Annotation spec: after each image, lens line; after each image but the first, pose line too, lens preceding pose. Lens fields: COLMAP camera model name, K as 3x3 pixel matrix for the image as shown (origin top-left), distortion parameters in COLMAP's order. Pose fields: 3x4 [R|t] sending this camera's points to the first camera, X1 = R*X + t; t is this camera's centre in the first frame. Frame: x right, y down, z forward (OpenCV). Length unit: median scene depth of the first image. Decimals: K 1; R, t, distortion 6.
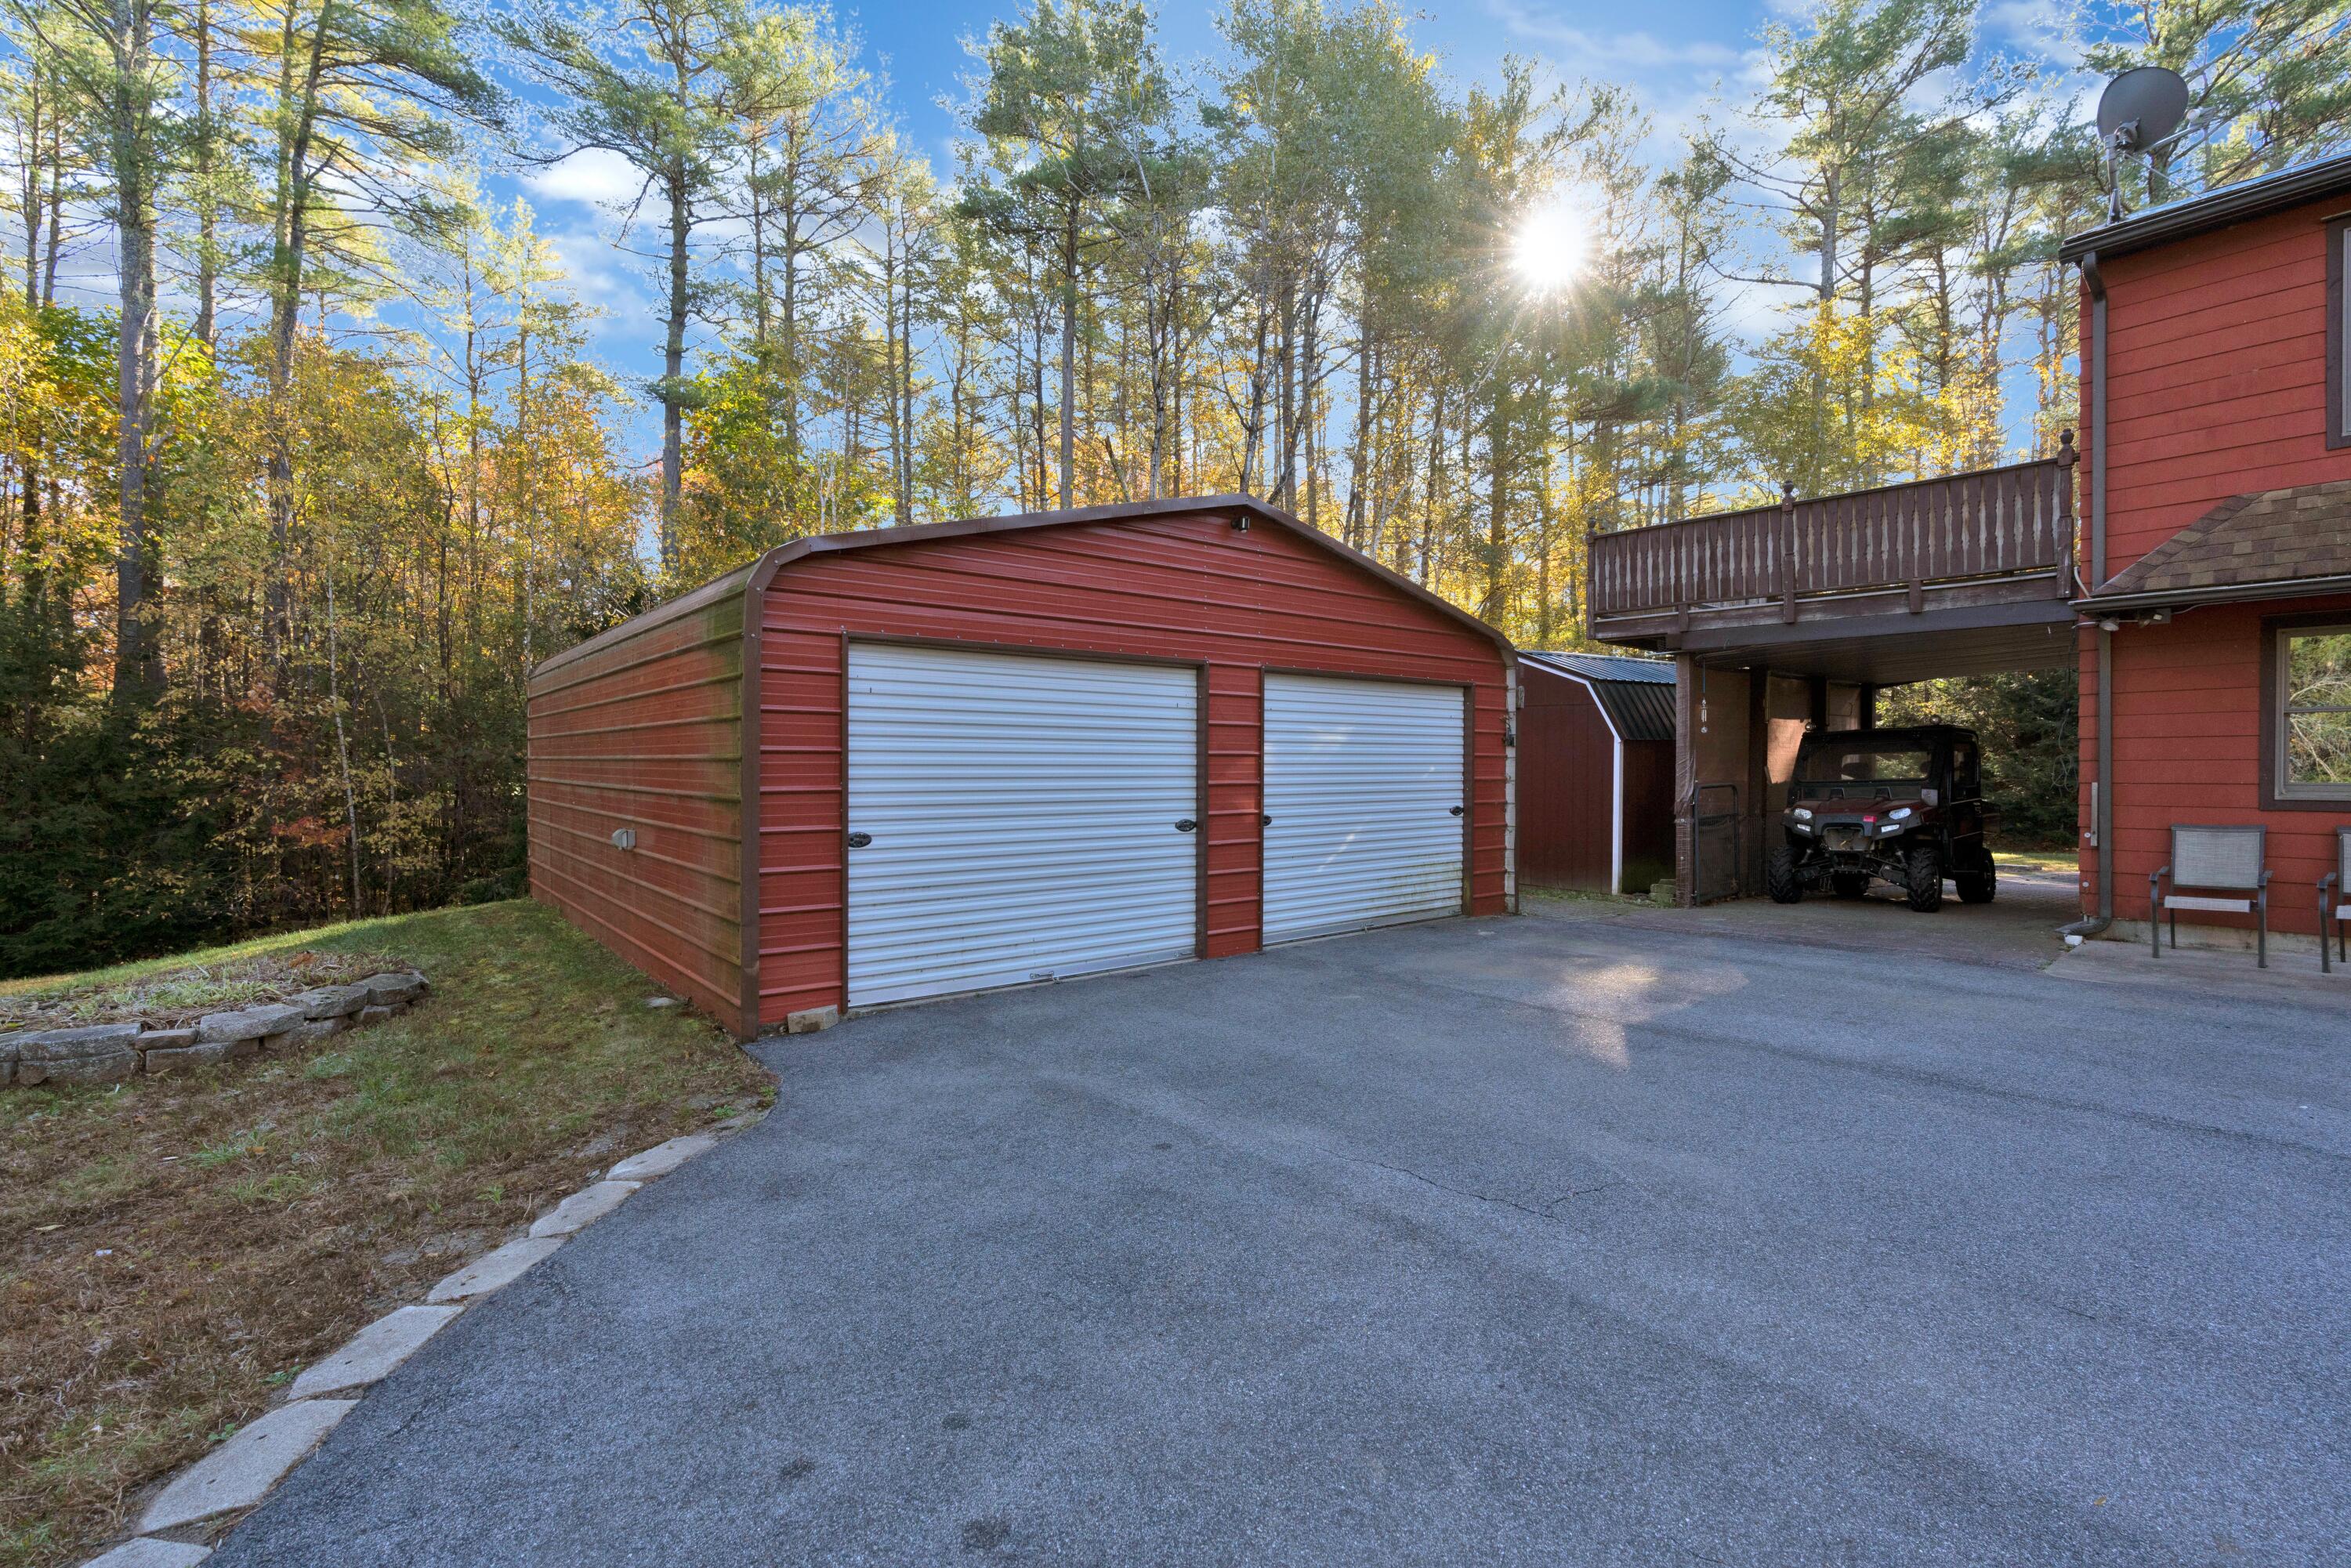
lens RADIAL K [[1050.5, 0, 1189.1], [0, 1050.5, 779.6], [0, 0, 1]] dist [-0.010571, 0.000338]
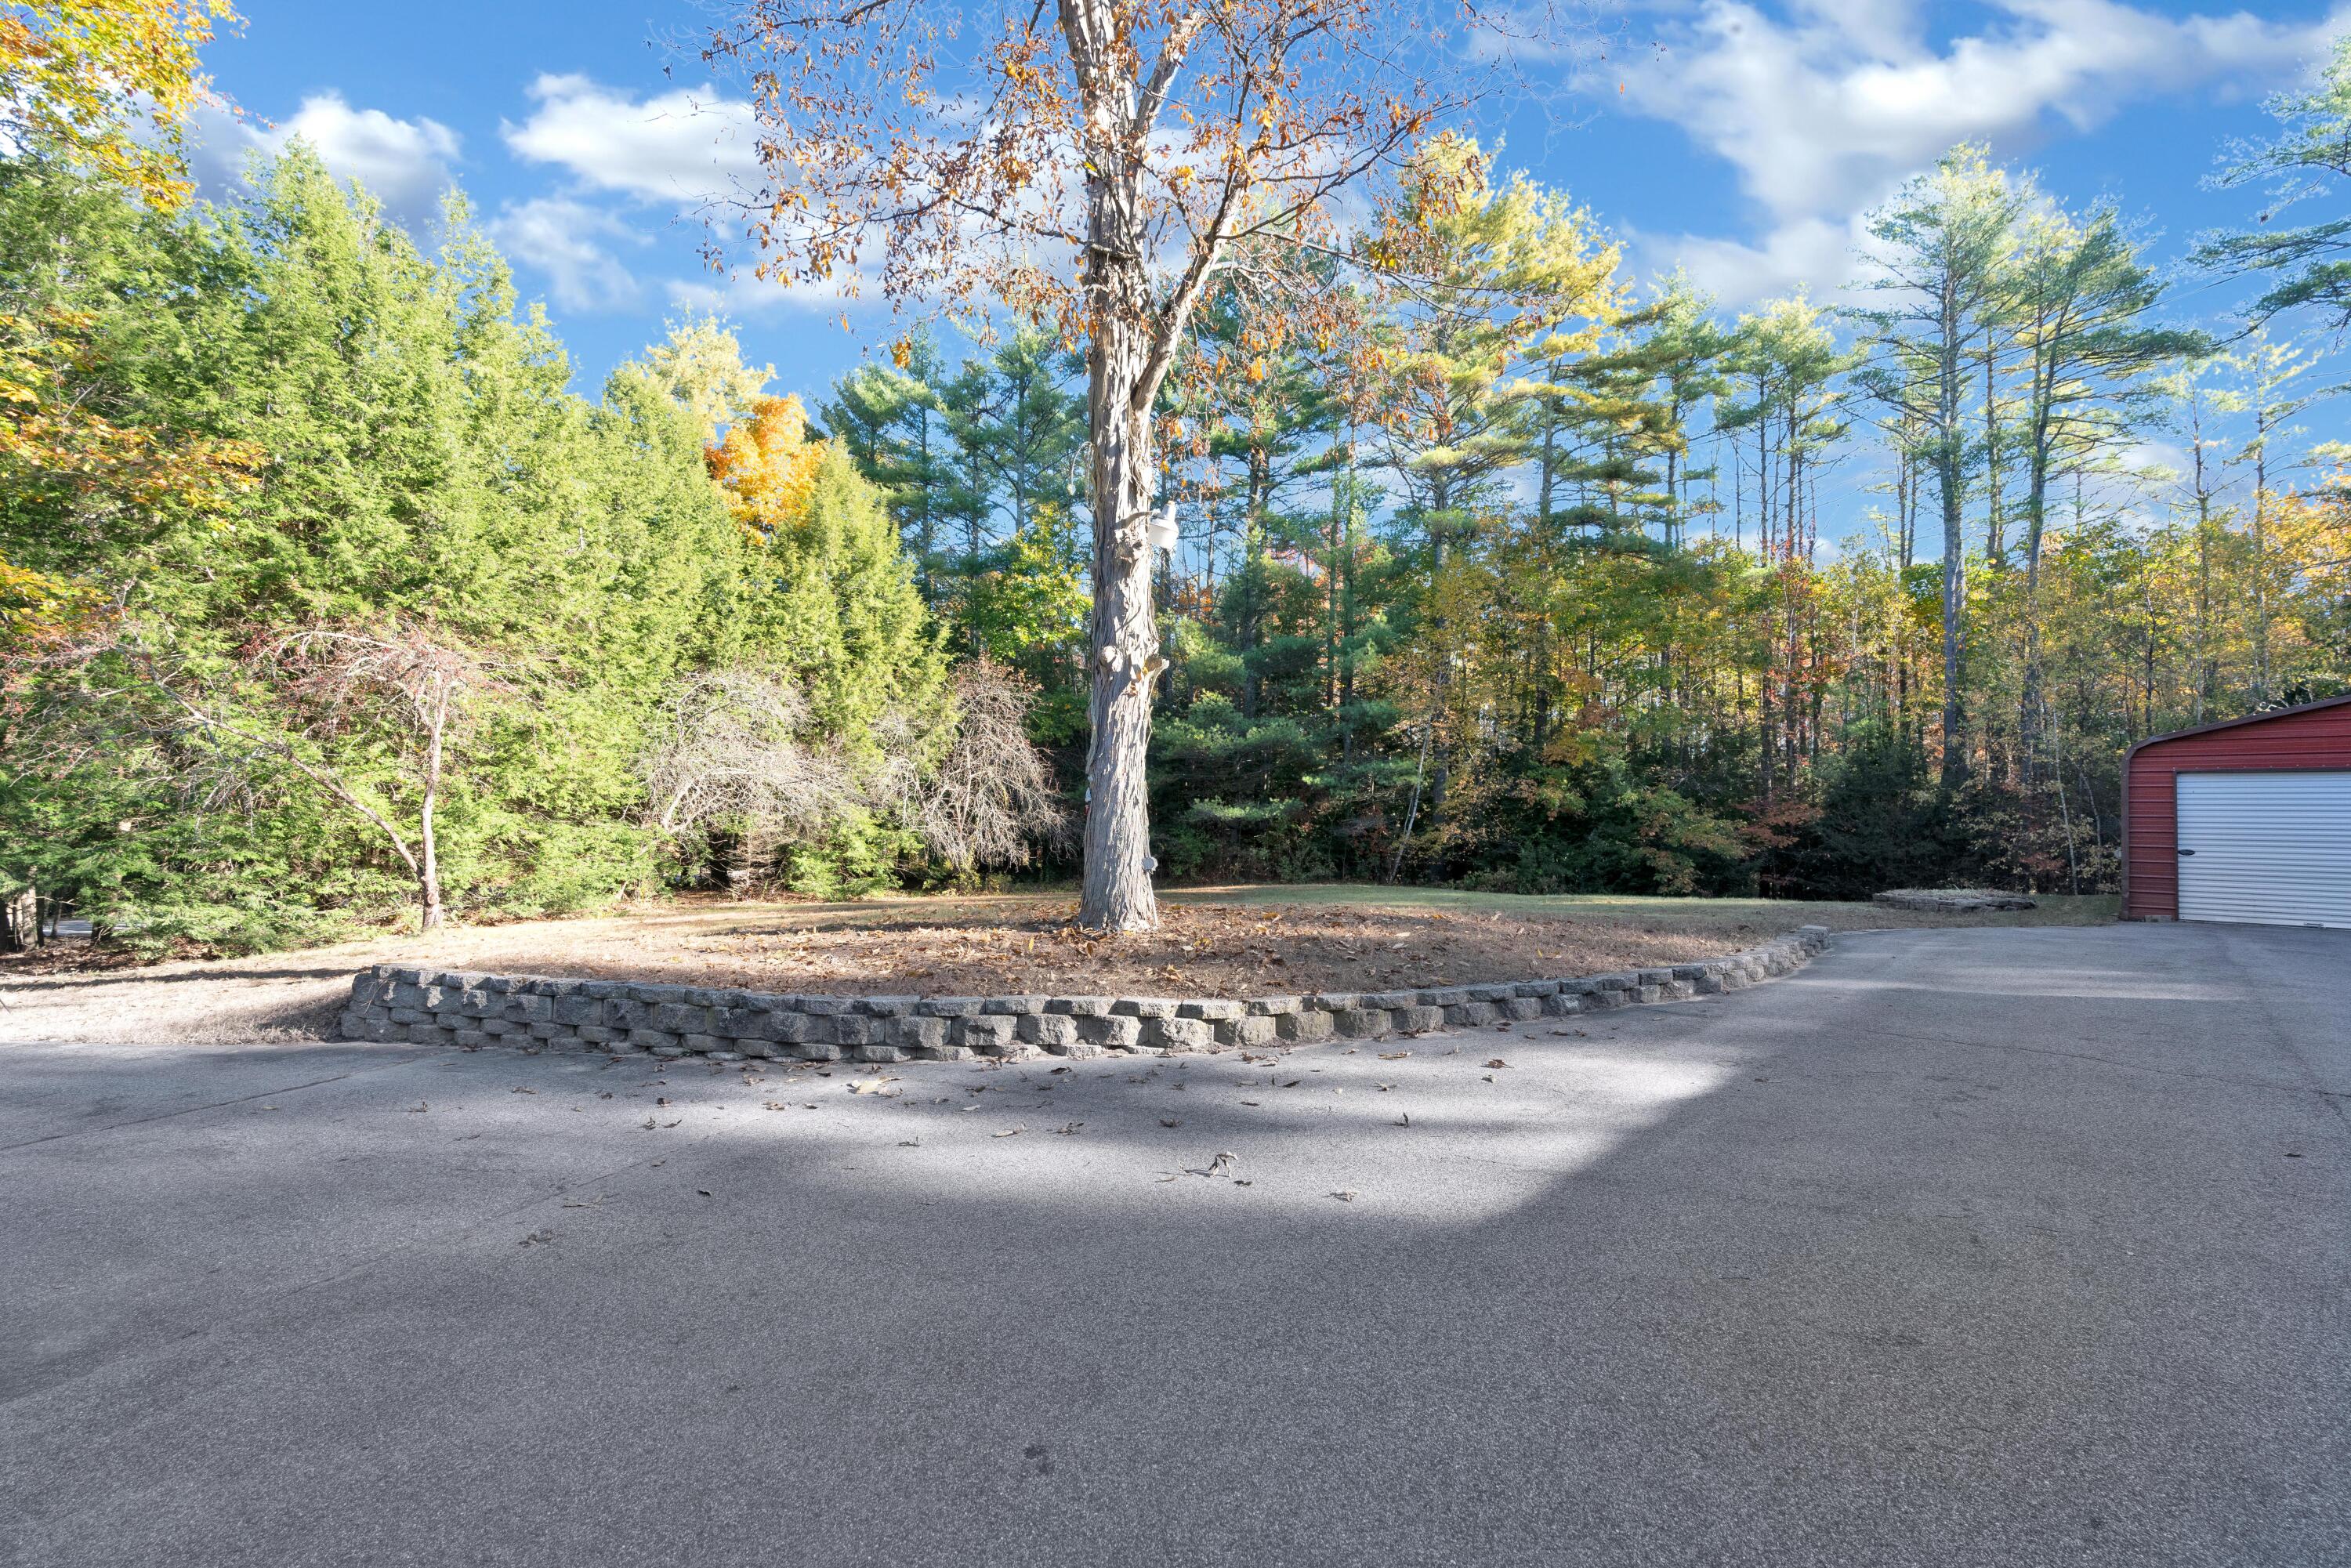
lens RADIAL K [[1050.5, 0, 1189.1], [0, 1050.5, 779.6], [0, 0, 1]] dist [-0.010571, 0.000338]
pose [[0.135703, -0.030440, -0.990282, 0.641307], [-0.026090, 0.999071, -0.034286, 0.011138], [0.990406, 0.030490, 0.134783, -0.592731]]
